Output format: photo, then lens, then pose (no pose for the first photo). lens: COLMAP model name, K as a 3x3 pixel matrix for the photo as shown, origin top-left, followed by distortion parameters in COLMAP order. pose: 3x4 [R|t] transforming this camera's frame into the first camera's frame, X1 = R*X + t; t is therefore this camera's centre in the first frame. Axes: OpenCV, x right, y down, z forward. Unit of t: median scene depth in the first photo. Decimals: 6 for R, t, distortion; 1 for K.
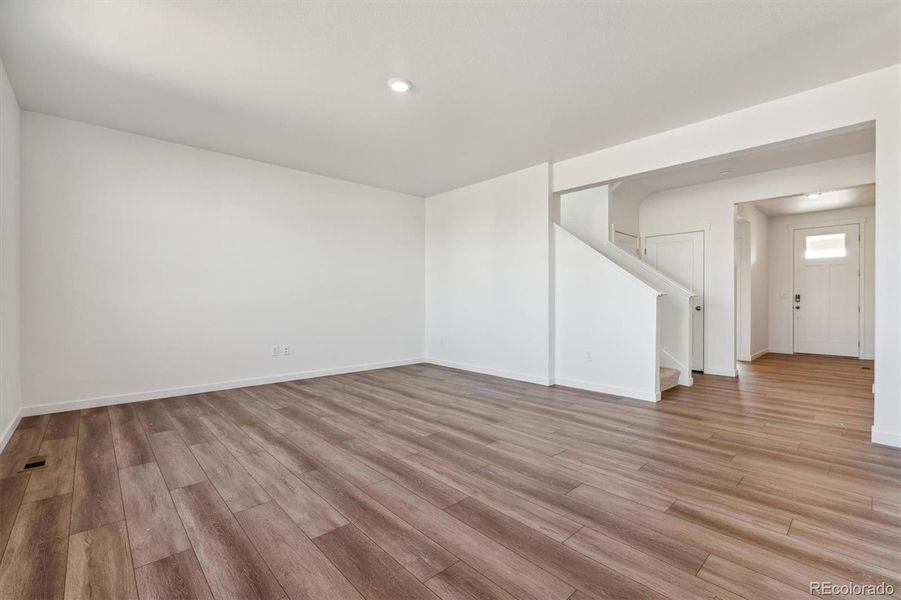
lens RADIAL K [[392.7, 0, 450.6], [0, 392.7, 303.2], [0, 0, 1]] dist [-0.007883, 0.000054]
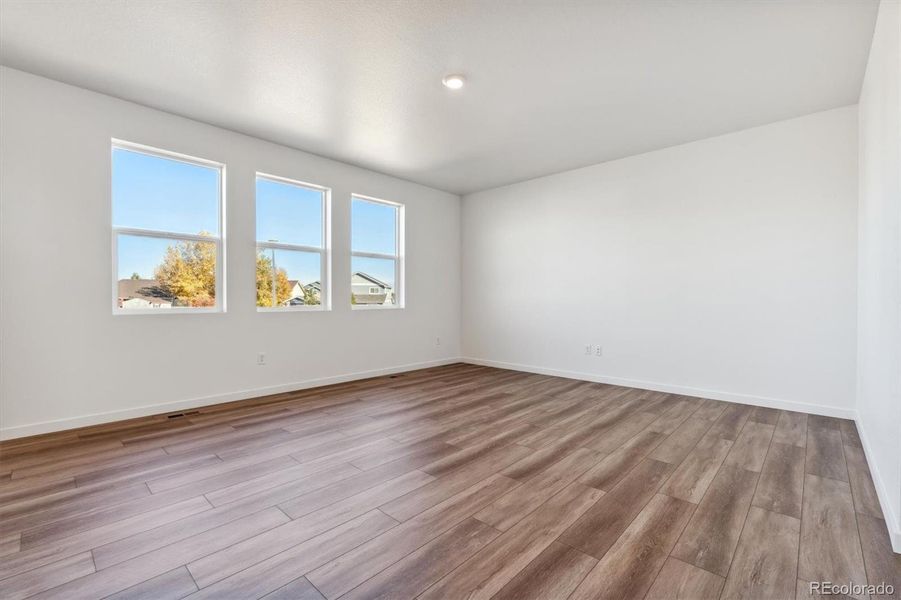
lens RADIAL K [[392.7, 0, 451.6], [0, 392.7, 302.2], [0, 0, 1]] dist [-0.007883, 0.000054]
pose [[0.072384, 0.006000, -0.997359, 0.793432], [-0.006852, 0.999961, 0.005519, -0.004681], [0.997353, 0.006434, 0.072422, 0.851588]]
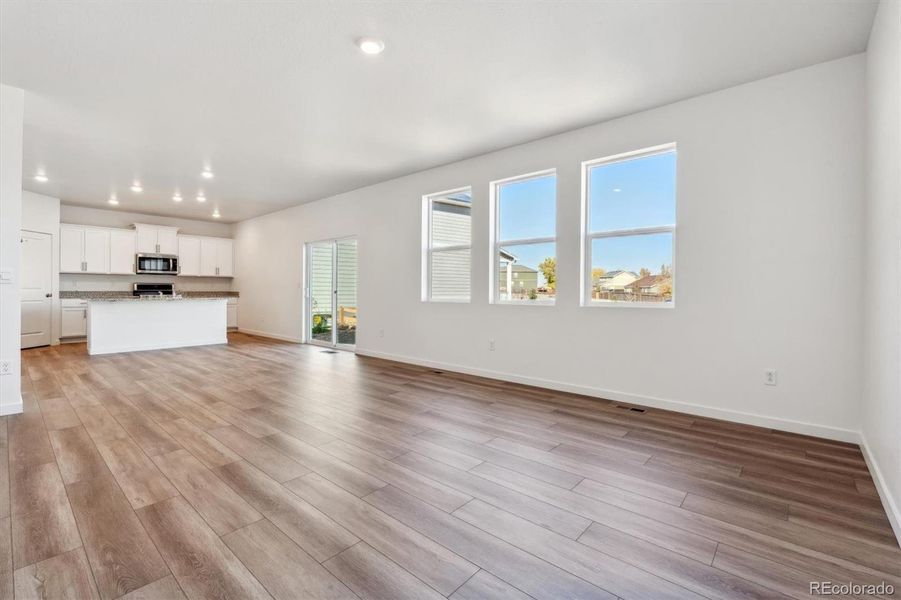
lens RADIAL K [[392.7, 0, 451.4], [0, 392.7, 292.7], [0, 0, 1]] dist [-0.007883, 0.000054]
pose [[-0.993704, -0.007552, -0.111786, -0.201840], [-0.008362, 0.999942, 0.006780, -0.012164], [0.111728, 0.007672, -0.993709, 1.749061]]
